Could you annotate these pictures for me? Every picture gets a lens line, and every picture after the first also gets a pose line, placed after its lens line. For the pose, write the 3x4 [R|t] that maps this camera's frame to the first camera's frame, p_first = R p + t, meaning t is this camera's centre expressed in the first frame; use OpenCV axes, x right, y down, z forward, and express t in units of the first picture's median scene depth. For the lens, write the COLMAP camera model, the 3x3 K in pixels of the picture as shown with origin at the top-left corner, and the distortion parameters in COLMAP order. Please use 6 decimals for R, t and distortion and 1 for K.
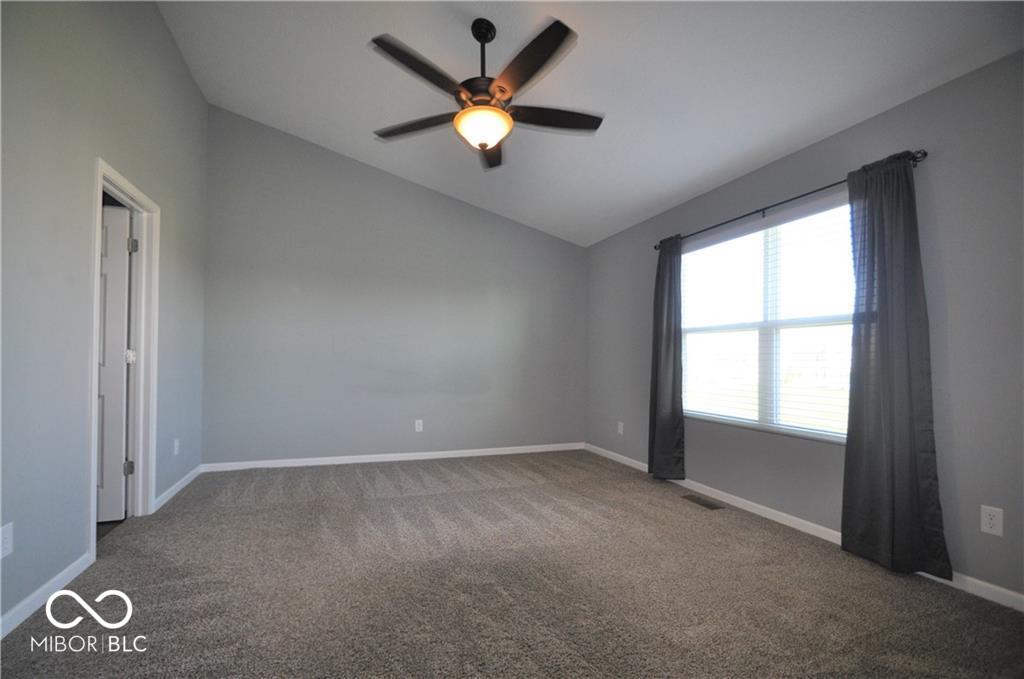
lens RADIAL K [[461.5, 0, 497.3], [0, 461.5, 356.2], [0, 0, 1]] dist [0.027176, -0.000590]
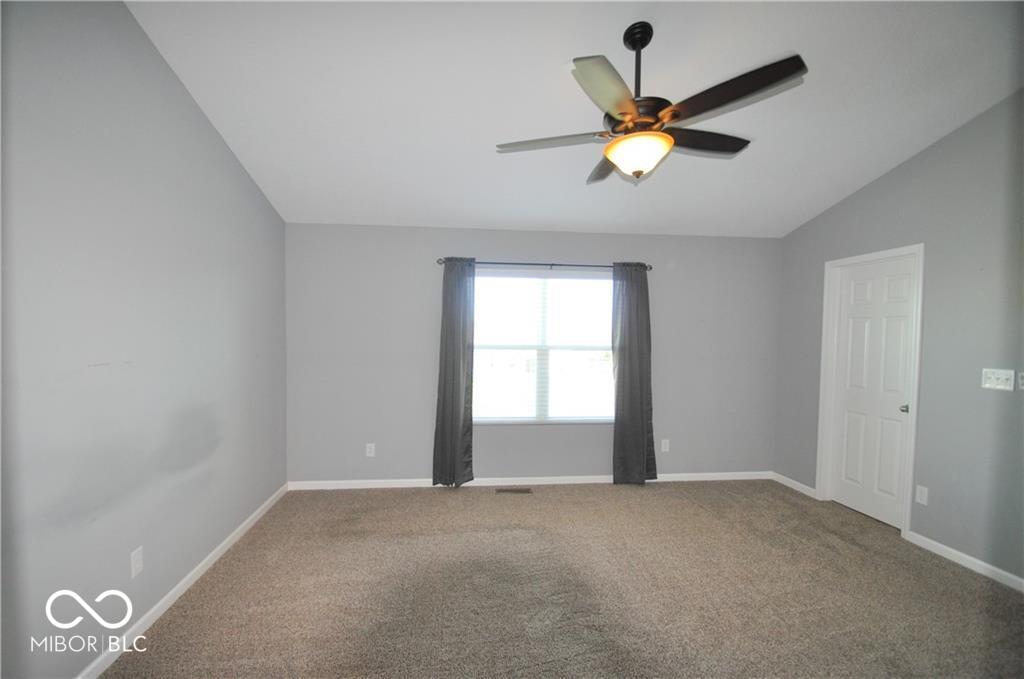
lens RADIAL K [[461.5, 0, 497.3], [0, 461.5, 356.2], [0, 0, 1]] dist [0.027176, -0.000590]
pose [[0.230317, -0.042822, 0.972173, -0.736310], [-0.014964, 0.998757, 0.047538, -0.096825], [-0.973001, -0.025497, 0.229390, 0.777584]]
